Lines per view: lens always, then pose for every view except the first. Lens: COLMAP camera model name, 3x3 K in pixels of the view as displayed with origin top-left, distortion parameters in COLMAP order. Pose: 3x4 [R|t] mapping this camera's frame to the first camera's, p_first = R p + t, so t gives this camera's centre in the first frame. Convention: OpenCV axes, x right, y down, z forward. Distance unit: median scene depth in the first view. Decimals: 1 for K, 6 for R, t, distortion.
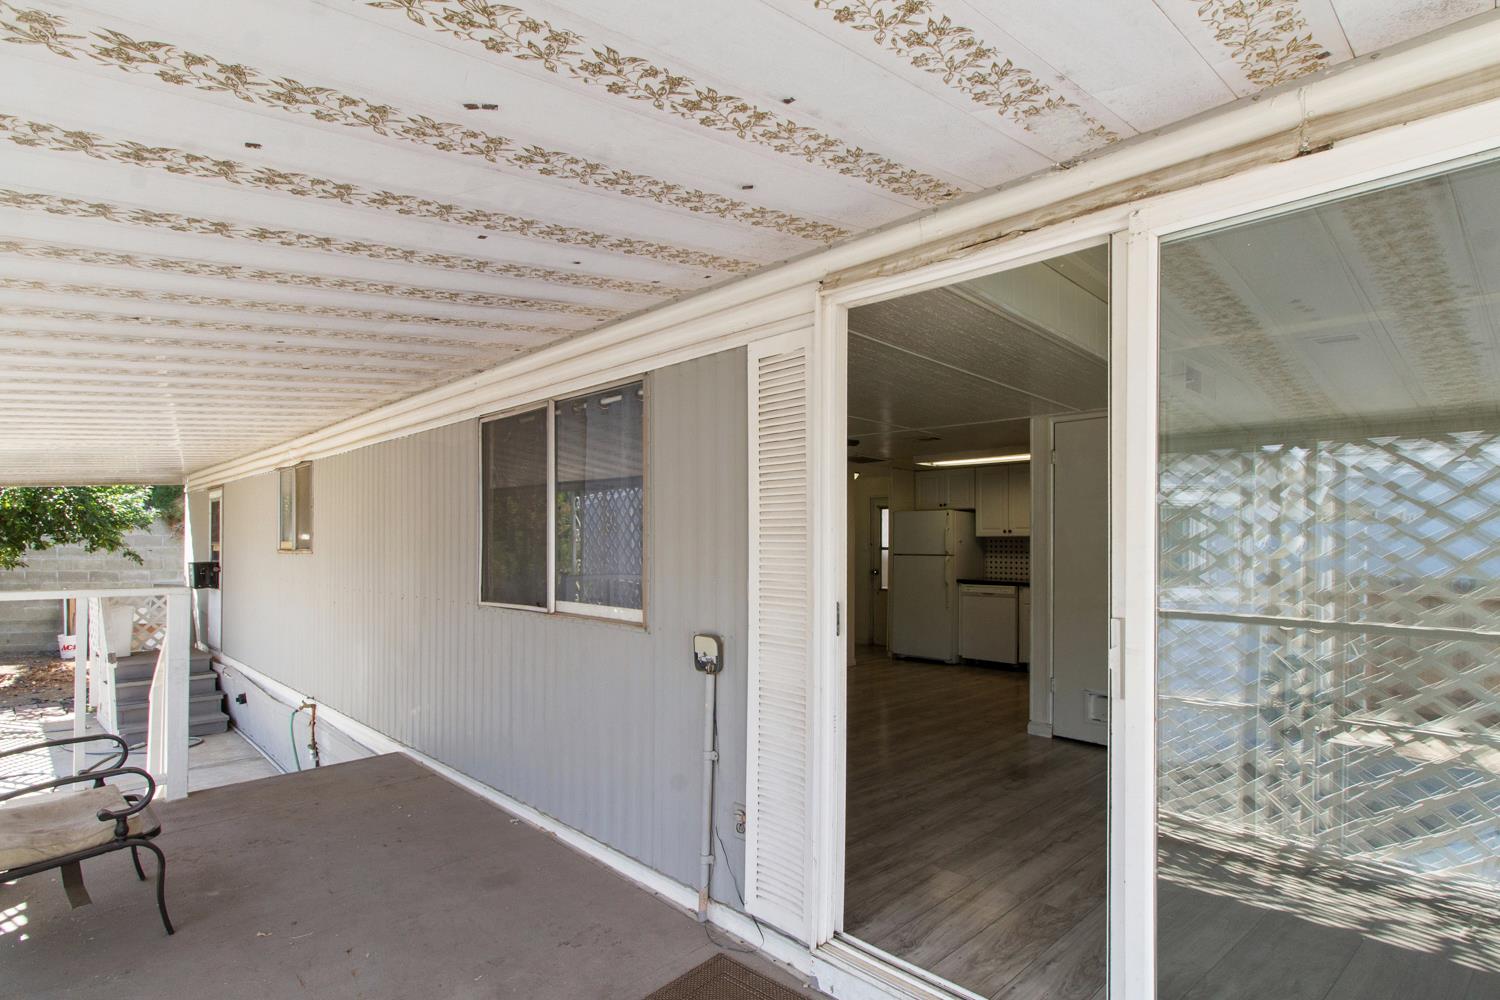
lens RADIAL K [[743.1, 0, 752.2], [0, 743.1, 543.2], [0, 0, 1]] dist [-0.000465, -0.000034]
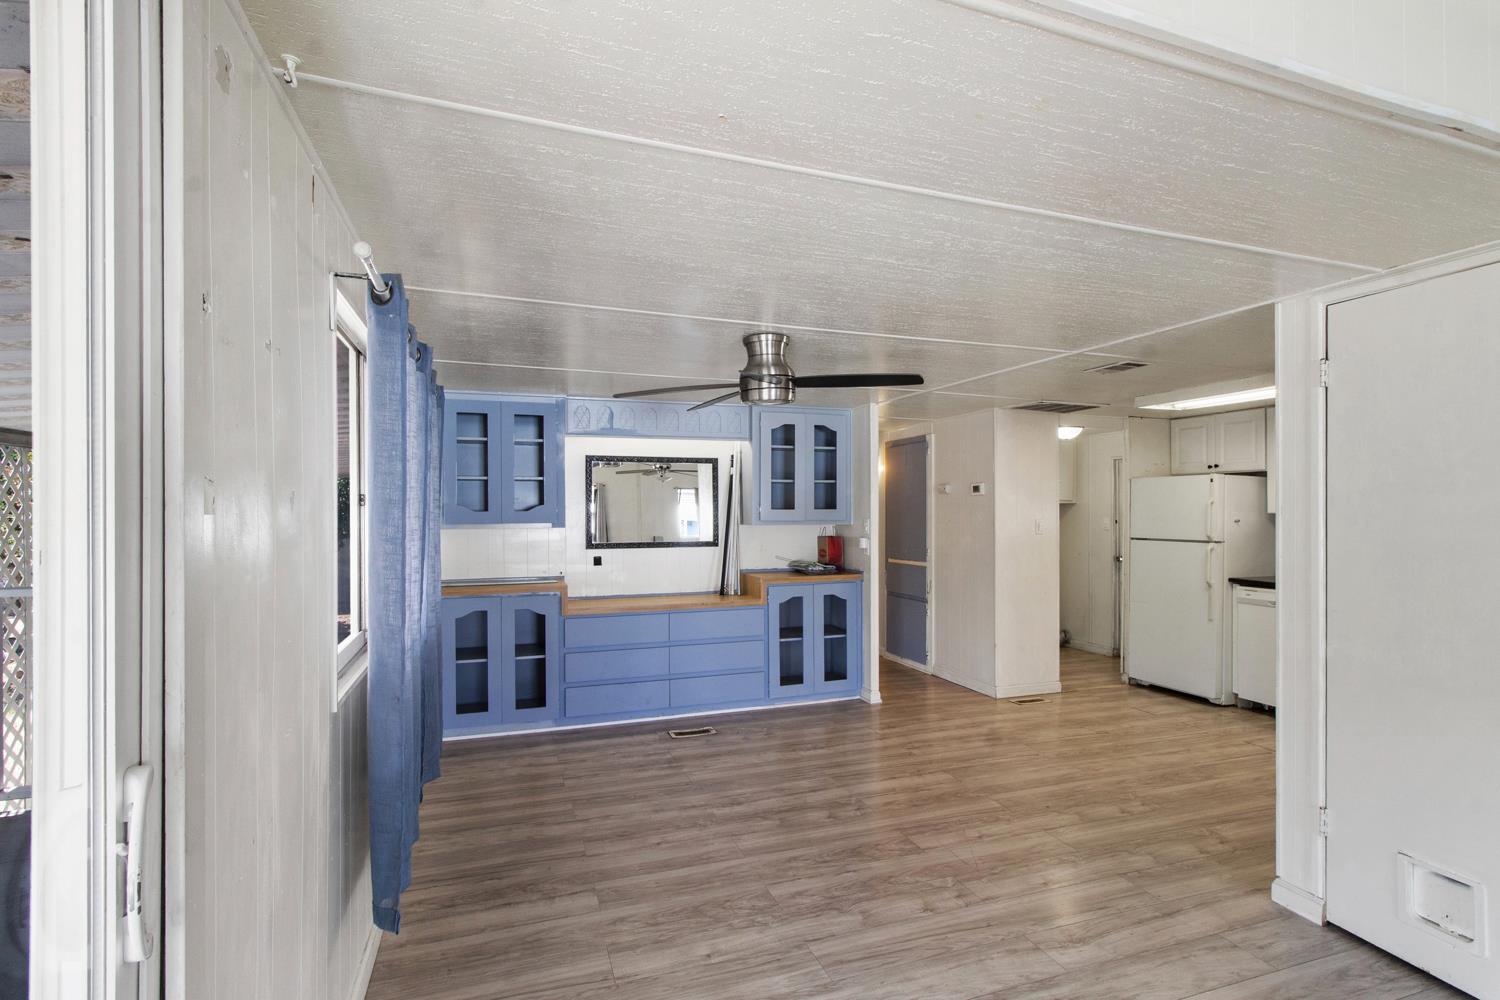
lens RADIAL K [[708.6, 0, 748.2], [0, 708.6, 513.2], [0, 0, 1]] dist [0.001041, -0.000063]
pose [[0.902945, -0.003810, -0.429740, 0.239076], [0.006328, 0.999970, 0.004430, -0.022359], [0.429711, -0.006720, 0.902942, 0.365634]]
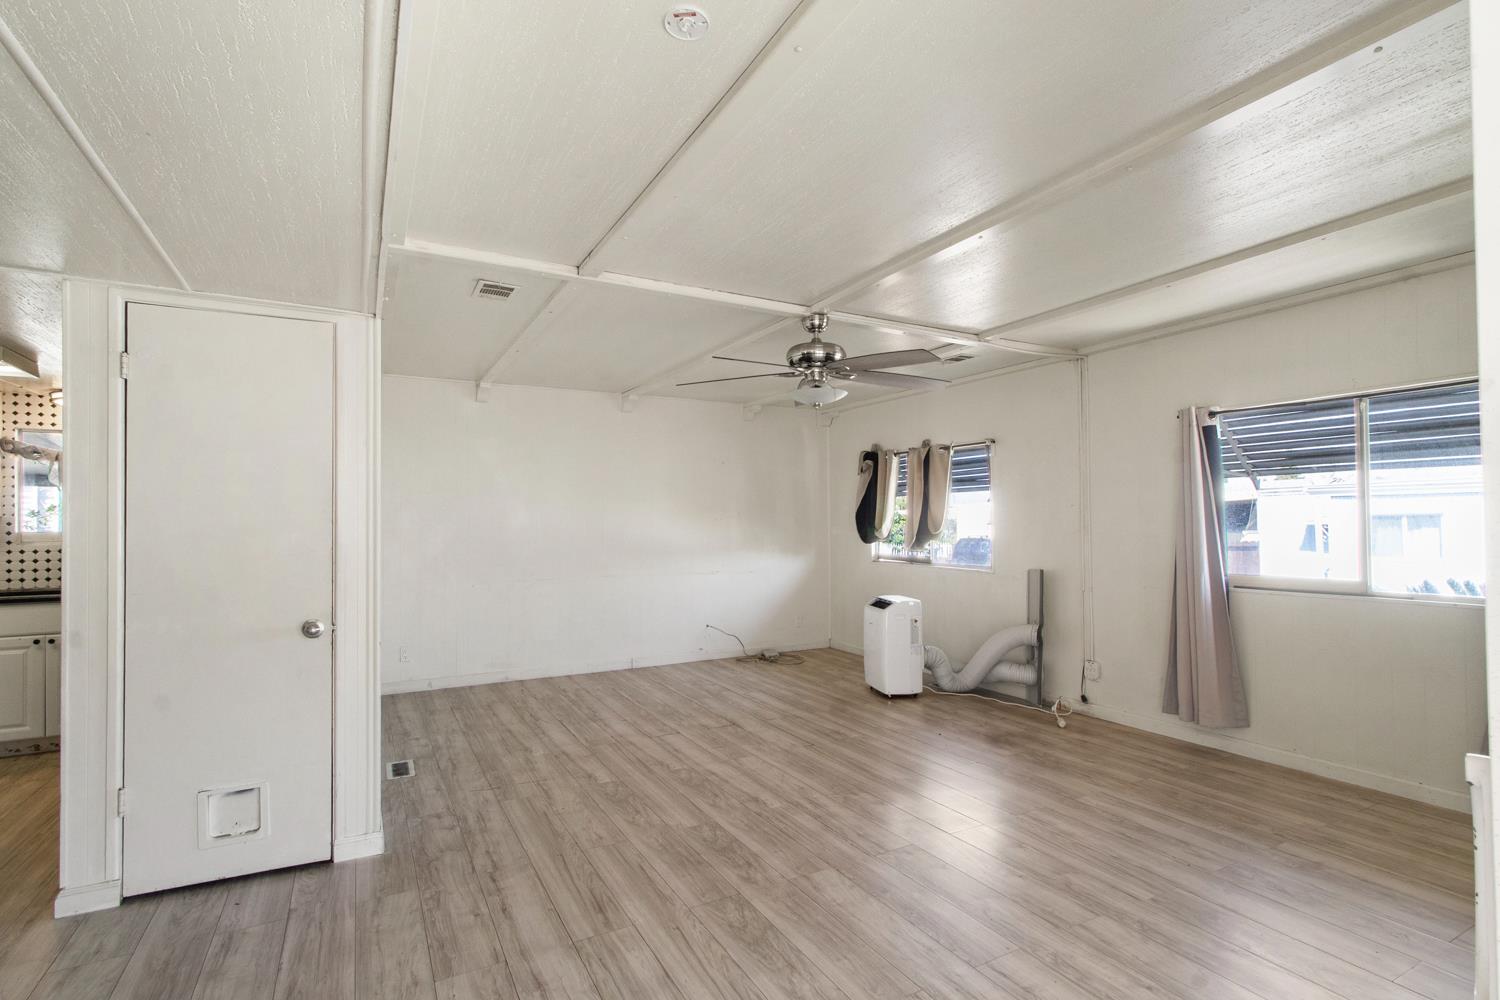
lens RADIAL K [[714.2, 0, 748.4], [0, 714.2, 510.1], [0, 0, 1]] dist [-0.001200, 0.000304]
pose [[0.279742, 0.009249, 0.960031, 0.042368], [0.007802, 0.999899, -0.011907, -0.003137], [-0.960044, 0.010821, 0.279641, 0.405000]]
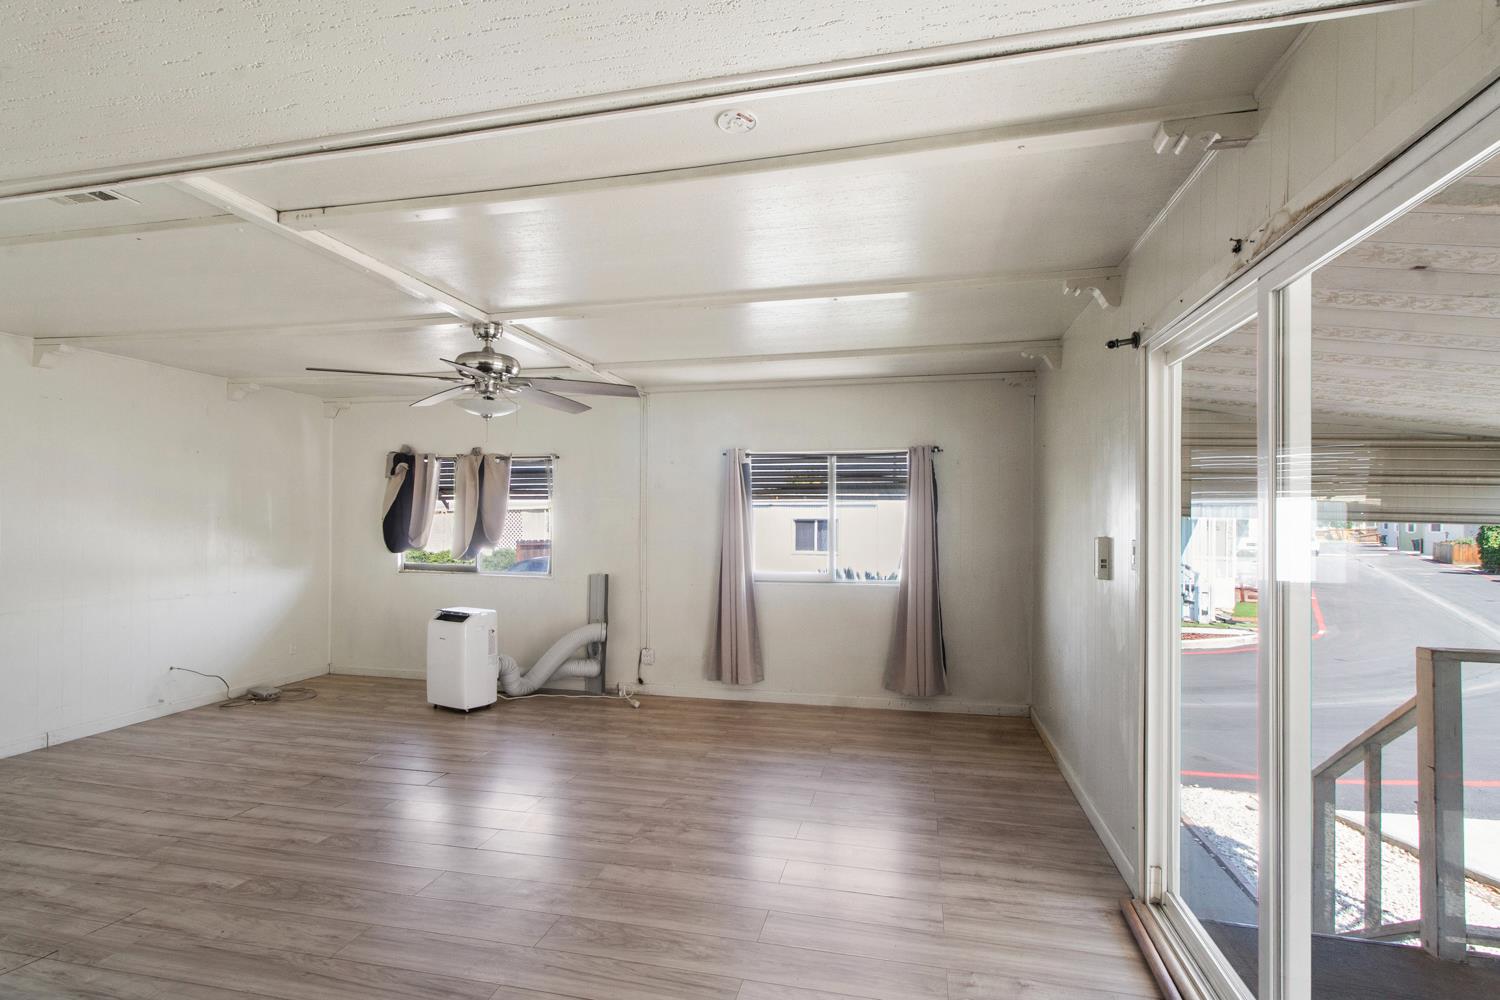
lens RADIAL K [[720.0, 0, 746.2], [0, 720.0, 518.2], [0, 0, 1]] dist [0.000890, 0.000523]
pose [[-0.529857, -0.008257, 0.848047, 0.024869], [-0.008745, 0.999953, 0.004272, -0.023780], [-0.848042, -0.005152, -0.529904, 0.695818]]
